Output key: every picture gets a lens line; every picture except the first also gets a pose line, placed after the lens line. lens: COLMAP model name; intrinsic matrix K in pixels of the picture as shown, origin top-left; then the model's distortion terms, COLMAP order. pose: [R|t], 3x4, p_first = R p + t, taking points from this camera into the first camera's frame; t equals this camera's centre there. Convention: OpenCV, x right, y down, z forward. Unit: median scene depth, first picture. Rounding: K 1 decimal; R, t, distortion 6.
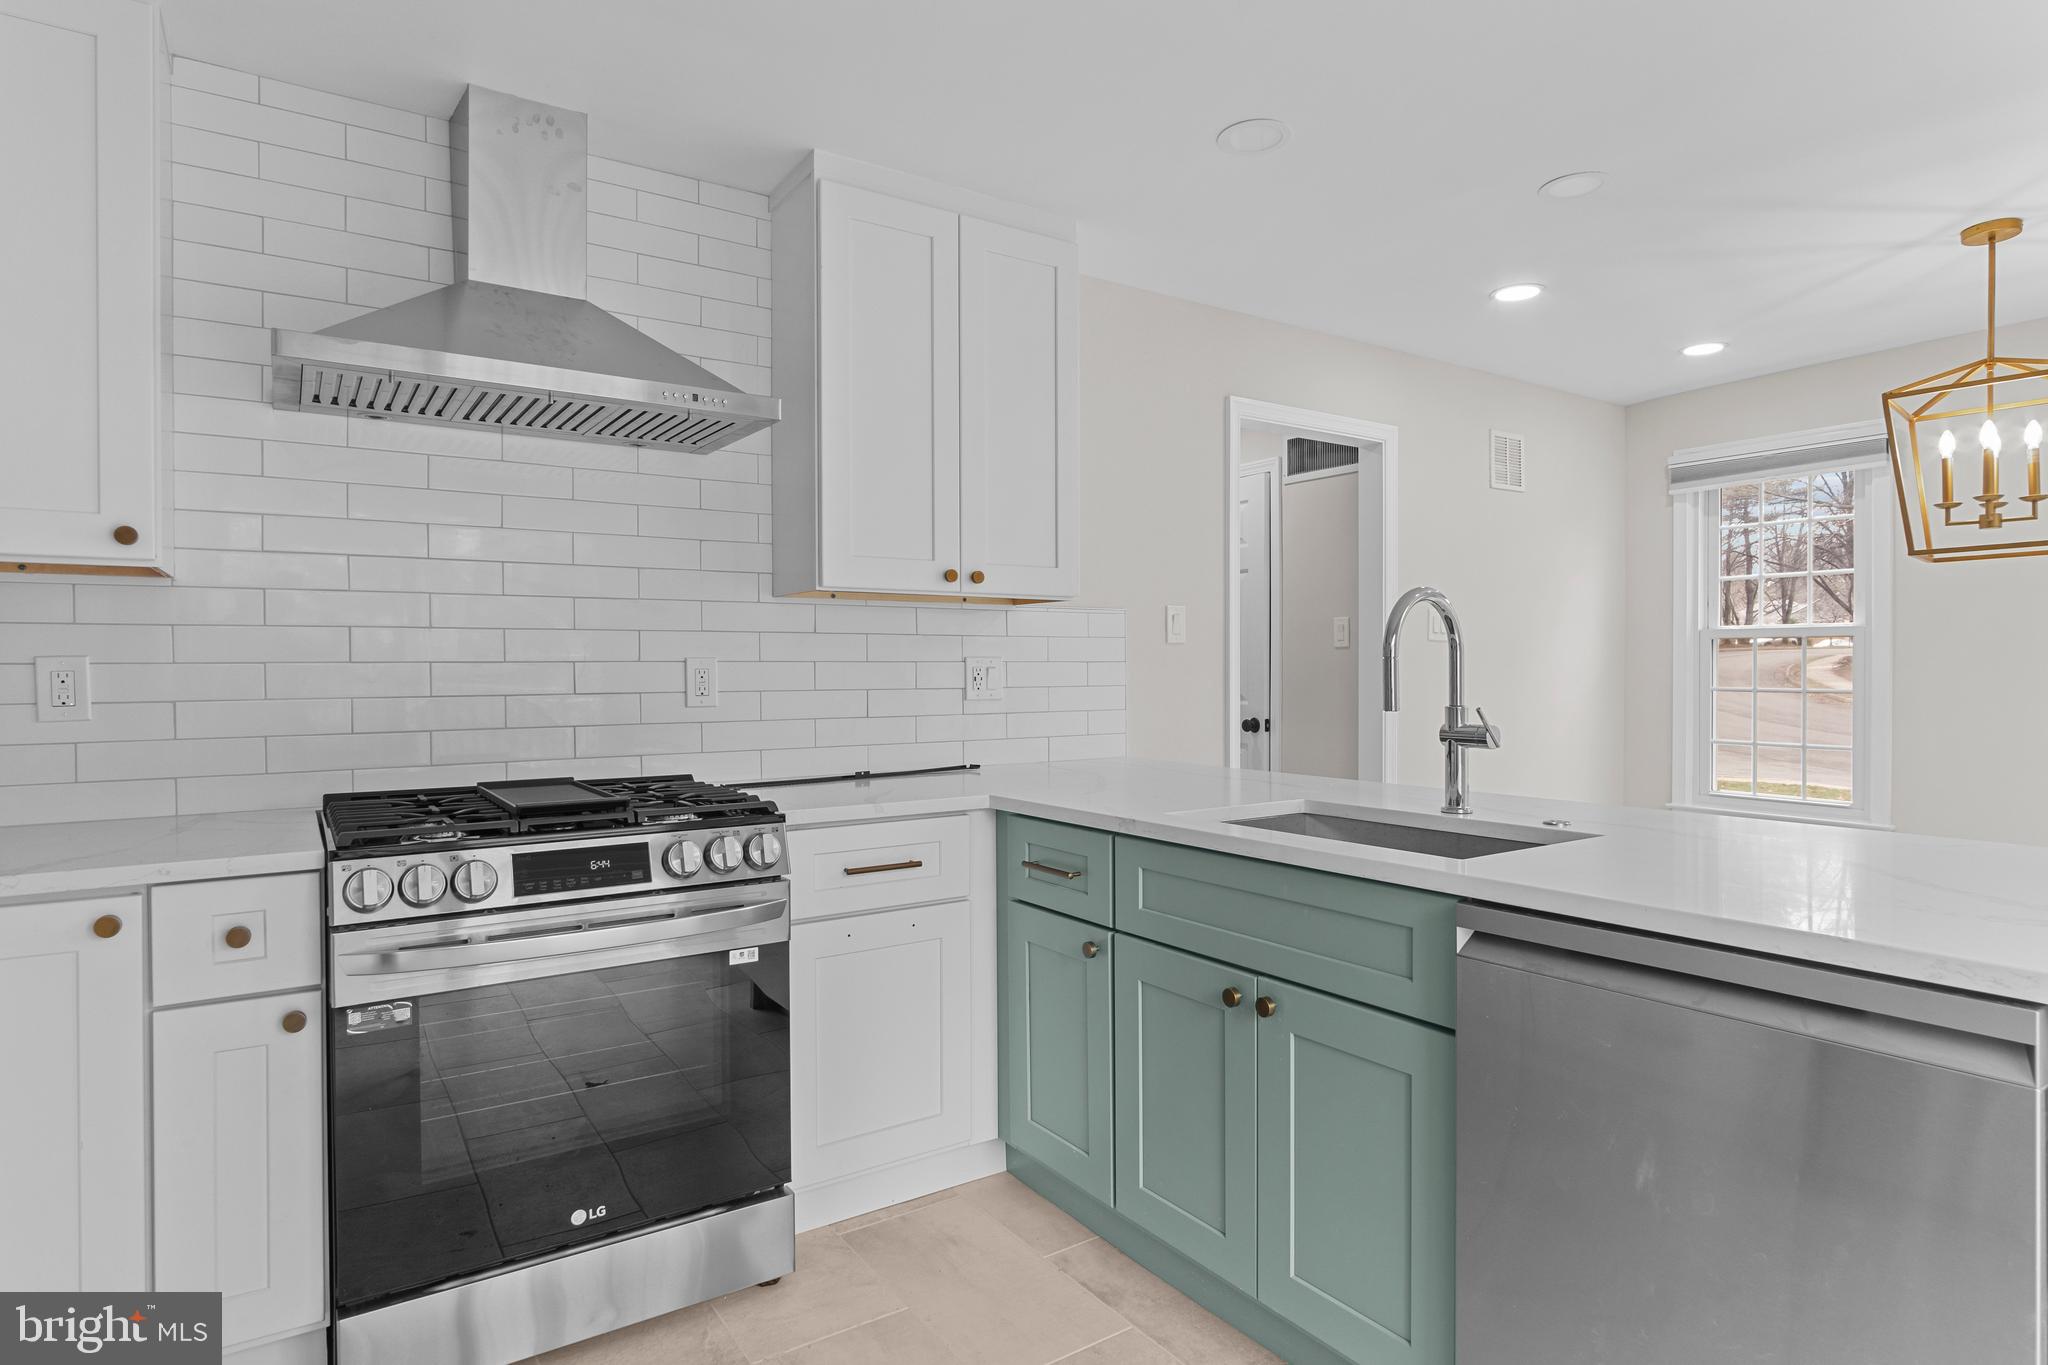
lens RADIAL K [[1107.5, 0, 963.9], [0, 1107.5, 686.3], [0, 0, 1]] dist [-0.015746, 0.005219]
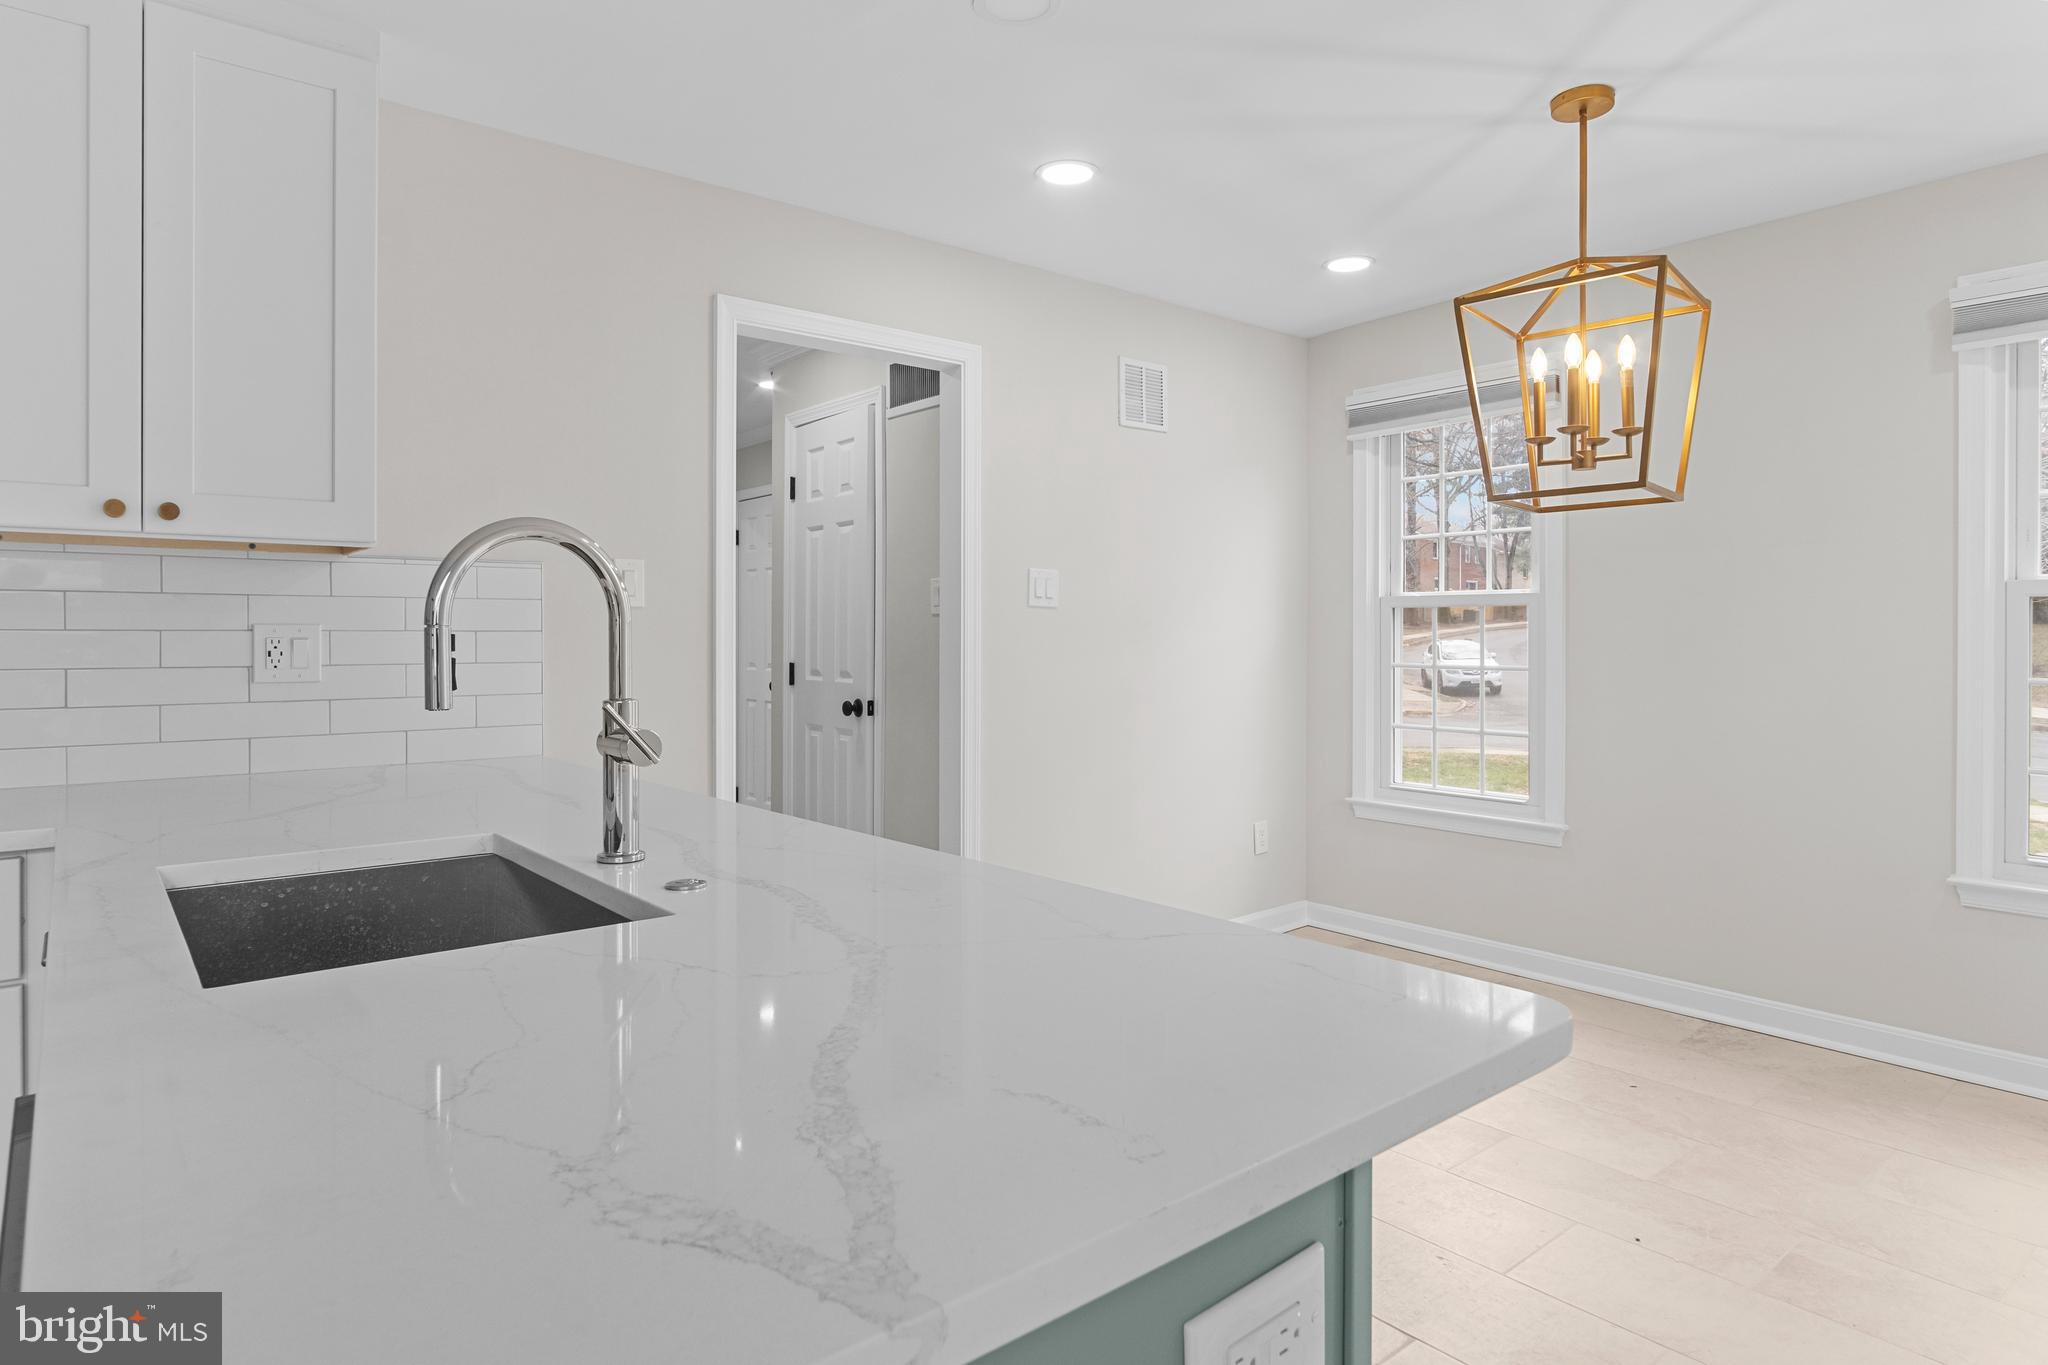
lens RADIAL K [[1131.0, 0, 960.4], [0, 1131.0, 655.7], [0, 0, 1]] dist [-0.022511, 0.004541]
pose [[0.996010, 0.001149, 0.089235, 0.454623], [-0.001128, 0.999999, -0.000286, -0.006563], [-0.089235, 0.000184, 0.996011, 0.243511]]
